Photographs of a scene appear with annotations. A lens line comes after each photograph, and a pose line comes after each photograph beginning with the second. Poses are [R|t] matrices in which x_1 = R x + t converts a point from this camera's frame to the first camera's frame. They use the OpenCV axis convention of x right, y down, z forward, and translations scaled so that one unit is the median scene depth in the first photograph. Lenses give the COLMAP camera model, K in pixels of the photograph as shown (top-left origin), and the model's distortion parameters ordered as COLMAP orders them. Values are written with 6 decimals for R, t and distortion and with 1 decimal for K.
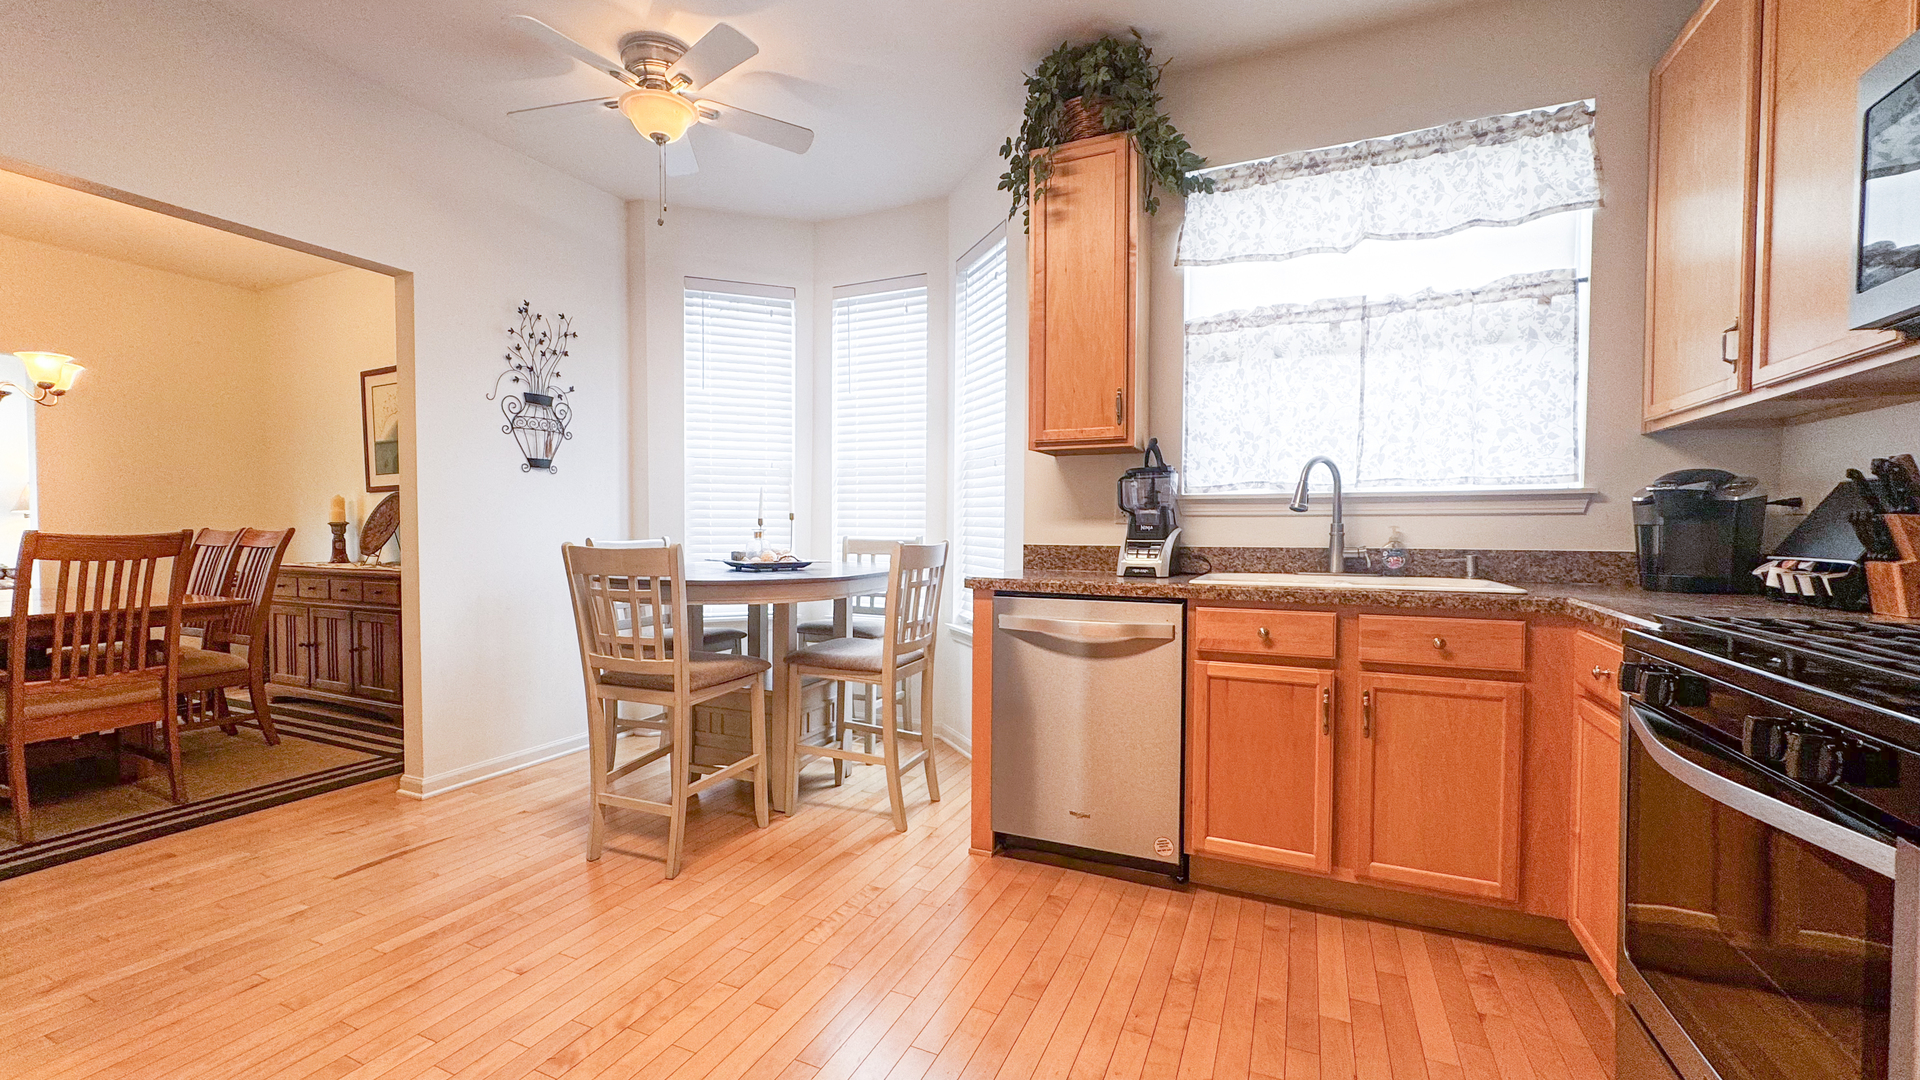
lens RADIAL K [[785.1, 0, 915.4], [0, 785.1, 531.9], [0, 0, 1]] dist [0.001273, -0.000260]
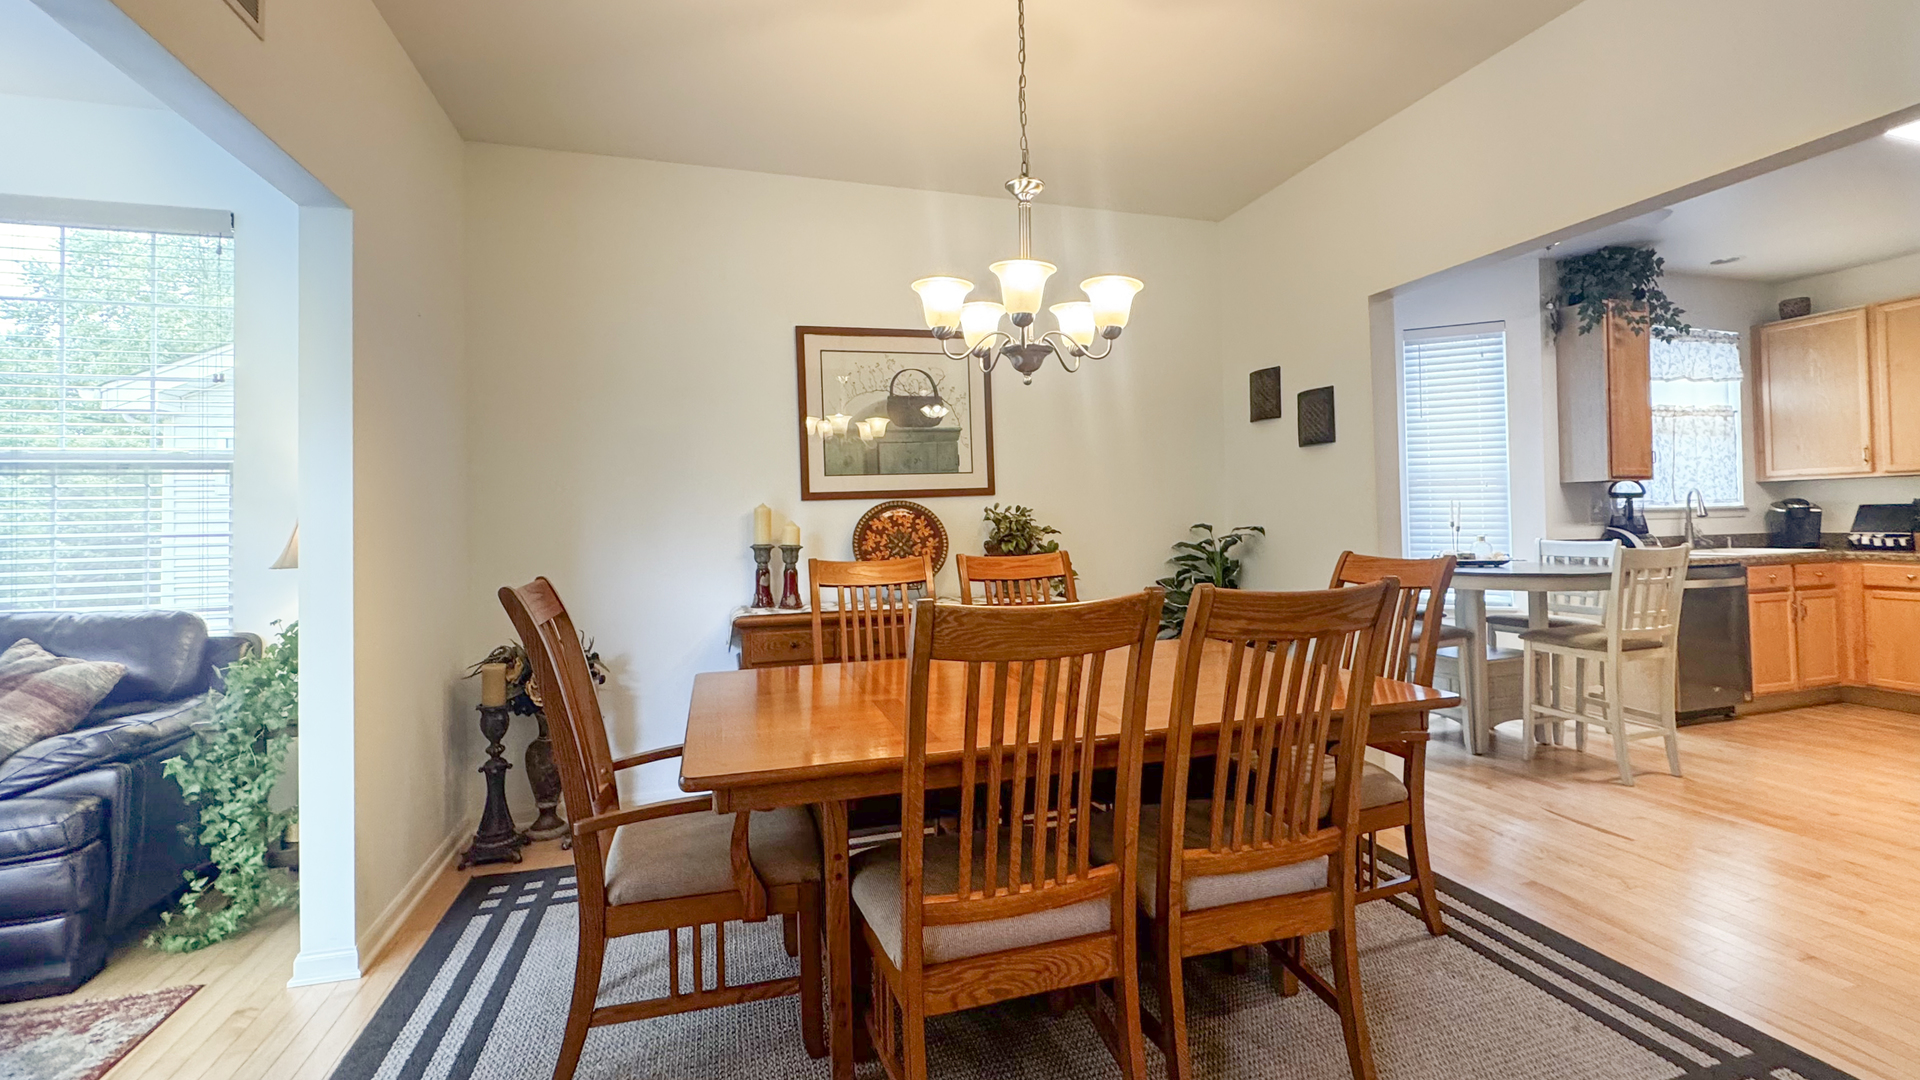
lens RADIAL K [[844.1, 0, 995.3], [0, 844.1, 501.9], [0, 0, 1]] dist [-0.002149, -0.000672]
pose [[0.719370, -0.000365, 0.694627, -2.304893], [0.024920, 0.999370, -0.025283, -0.056537], [-0.694180, 0.035498, 0.718926, 0.746446]]
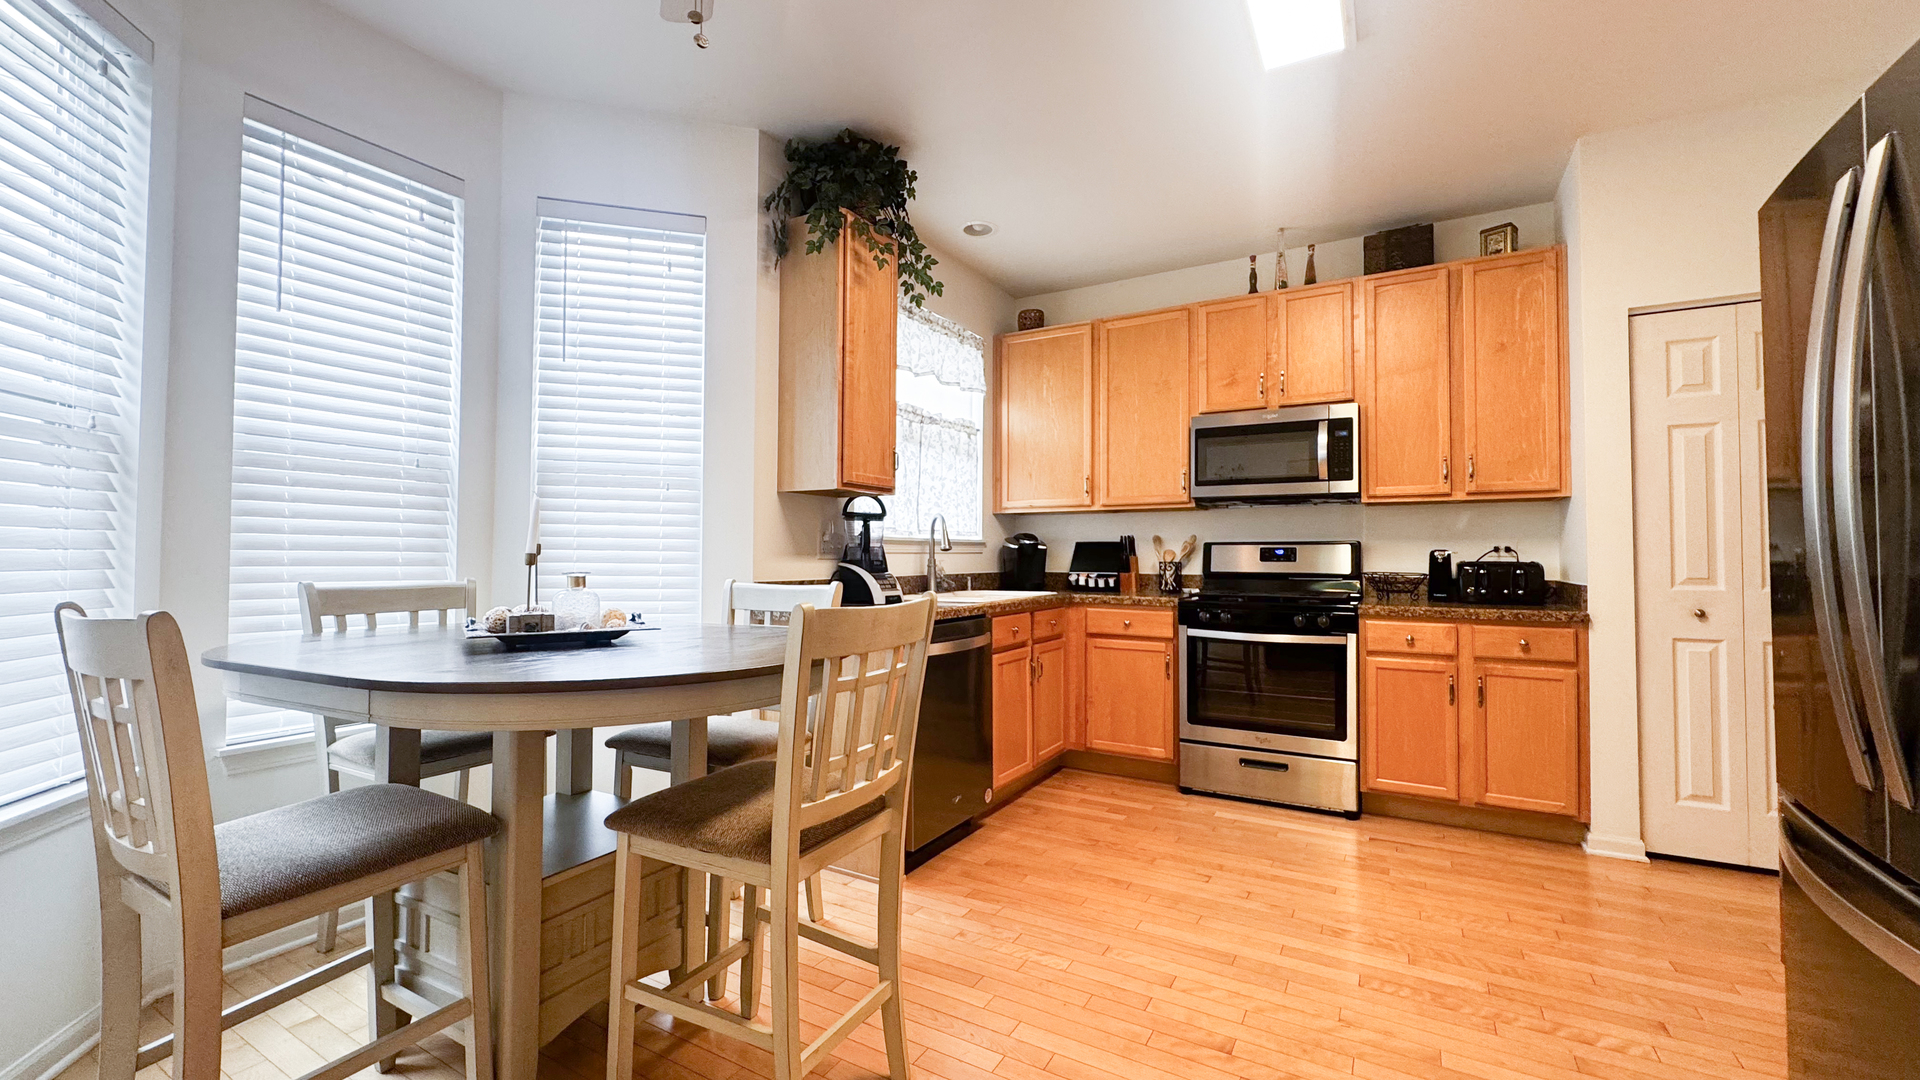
lens RADIAL K [[768.9, 0, 967.2], [0, 768.9, 537.7], [0, 0, 1]] dist [-0.000261, -0.000043]
pose [[0.065238, 0.020650, 0.997656, -0.995049], [0.004889, 0.999767, -0.021013, -0.021024], [-0.997858, 0.006249, 0.065122, 0.903560]]
